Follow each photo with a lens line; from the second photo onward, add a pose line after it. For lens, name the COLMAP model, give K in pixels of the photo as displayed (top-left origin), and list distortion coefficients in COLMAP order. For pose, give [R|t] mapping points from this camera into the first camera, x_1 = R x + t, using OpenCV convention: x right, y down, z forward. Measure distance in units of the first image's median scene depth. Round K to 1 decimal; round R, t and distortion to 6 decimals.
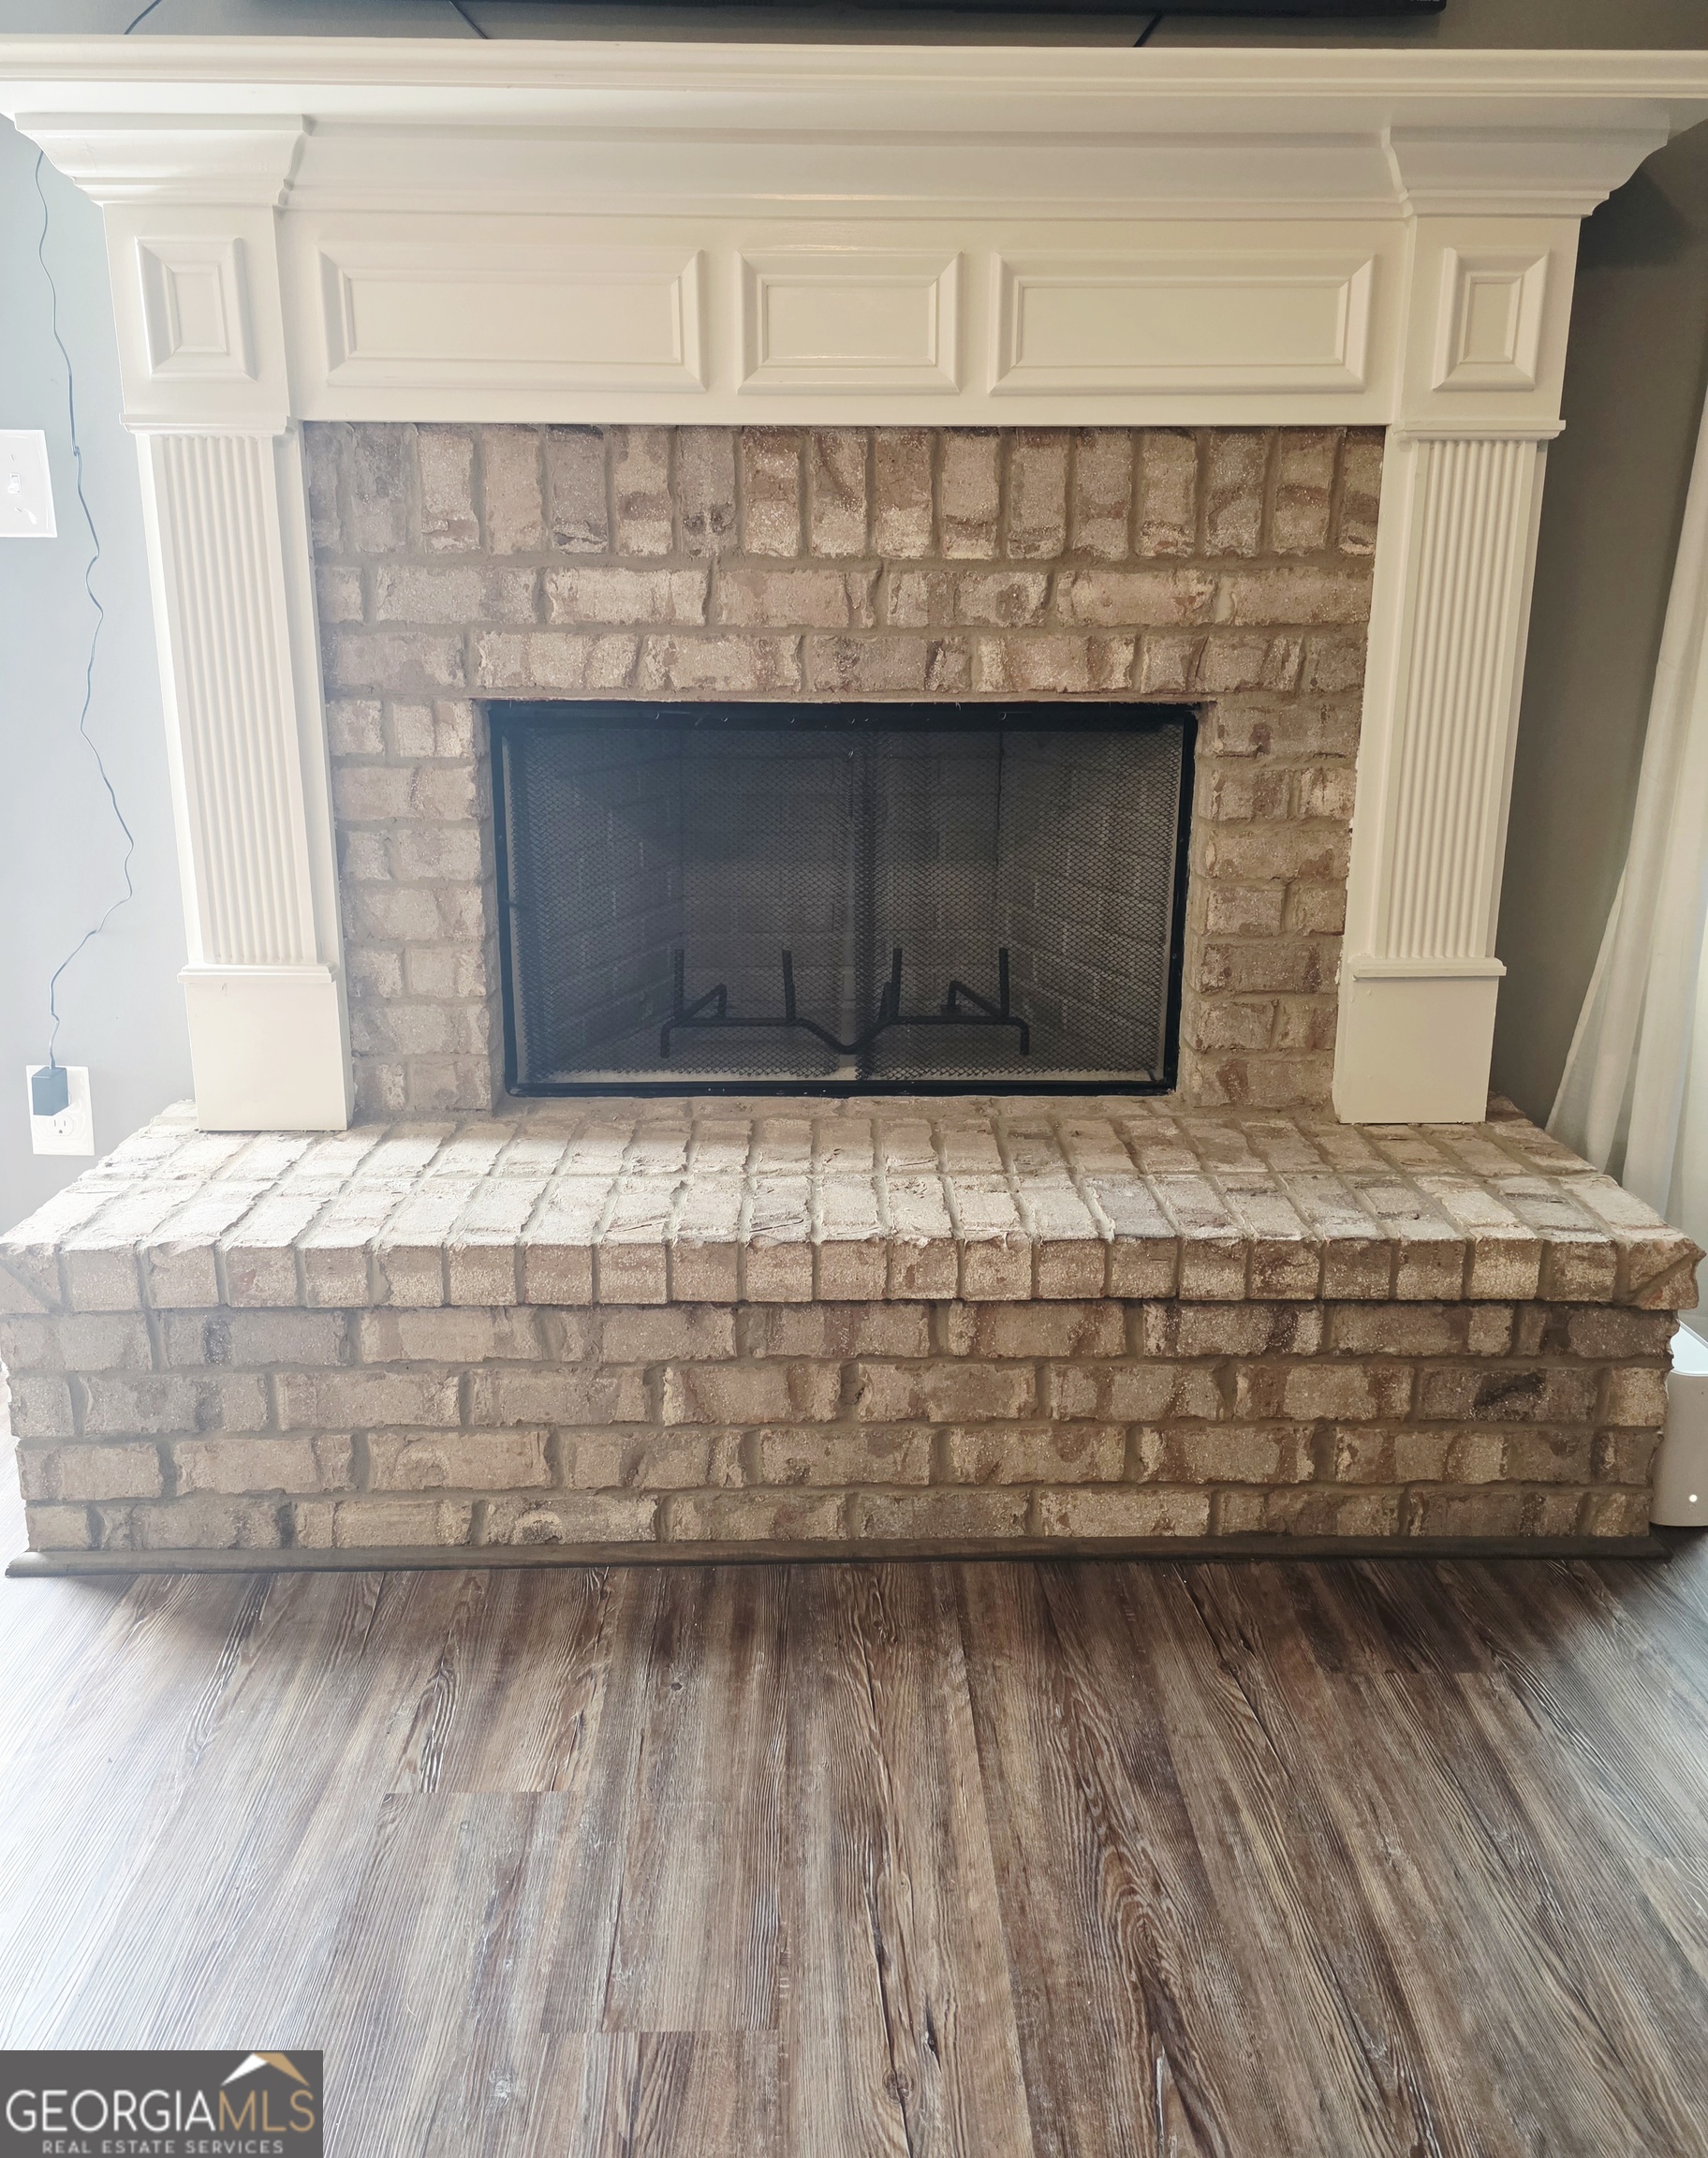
lens RADIAL K [[1542.1, 0, 851.6], [0, 1542.1, 990.0], [0, 0, 1]] dist [0.036401, -0.000612]
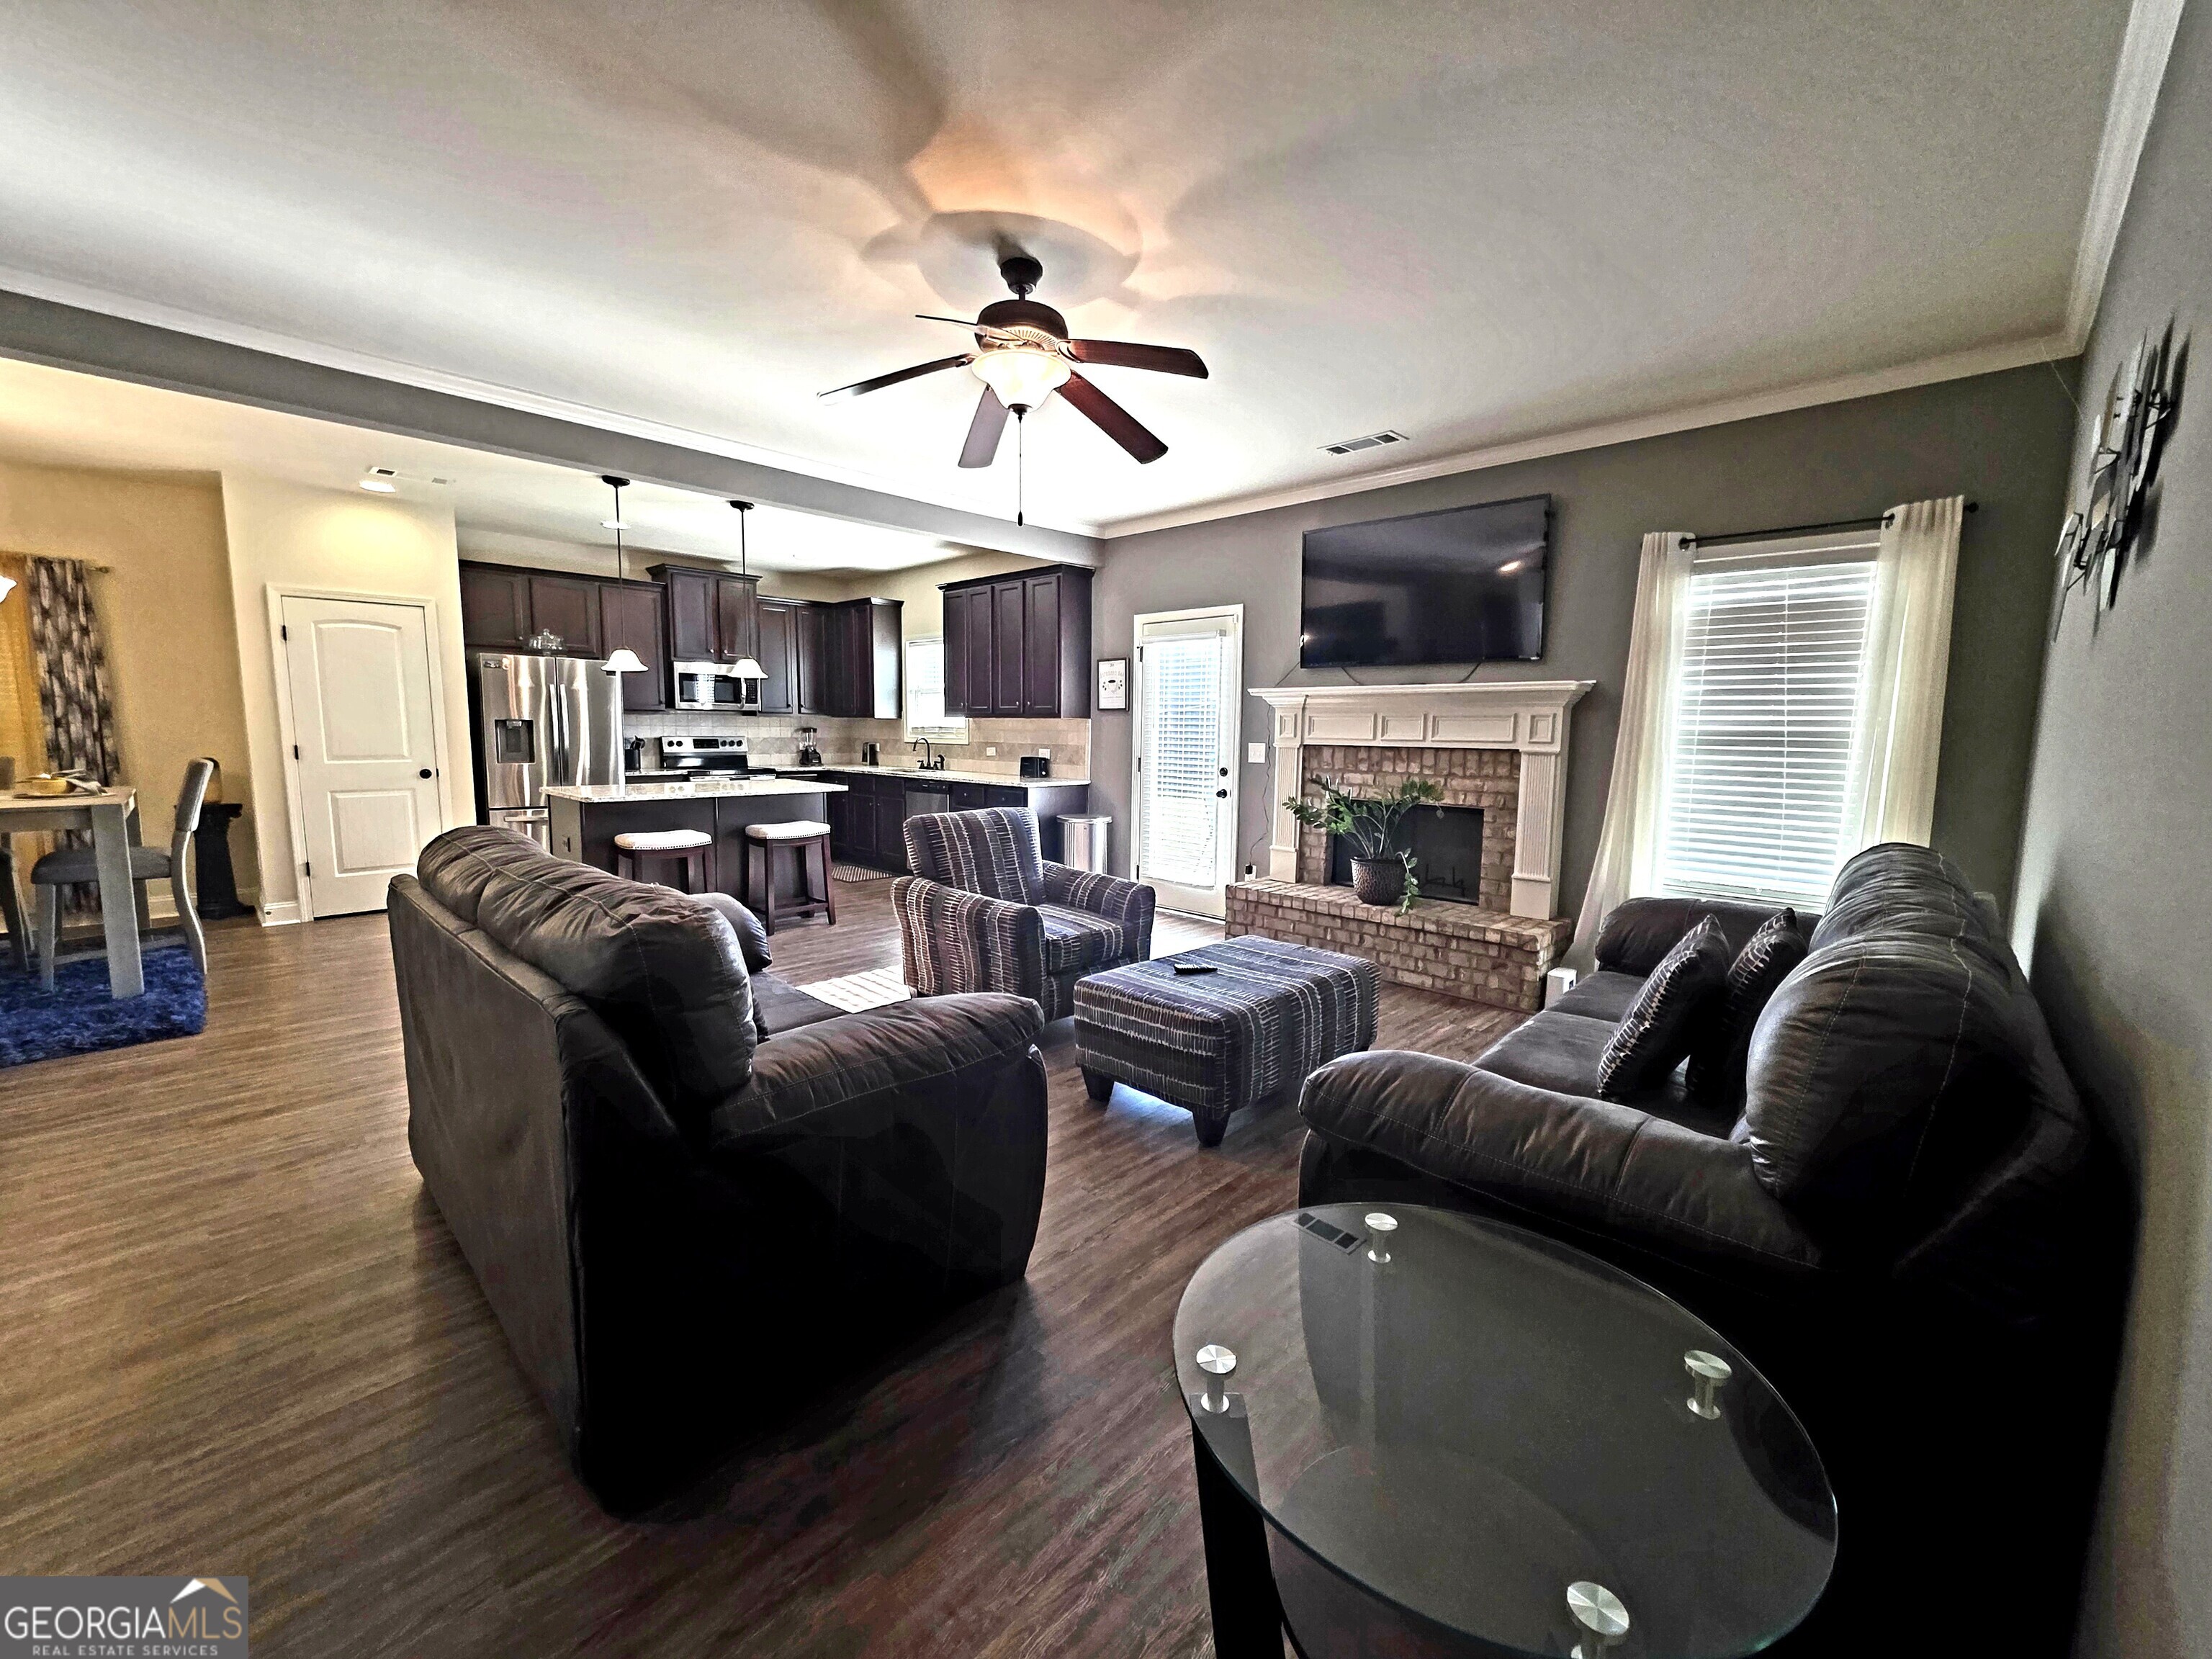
lens RADIAL K [[877.6, 0, 1116.2], [0, 877.6, 827.8], [0, 0, 1]] dist [0.001085, 0.000032]
pose [[0.717095, 0.086449, -0.691594, 1.270256], [-0.177861, 0.982122, -0.061655, 0.207873], [0.673899, 0.167220, 0.719651, -1.515741]]
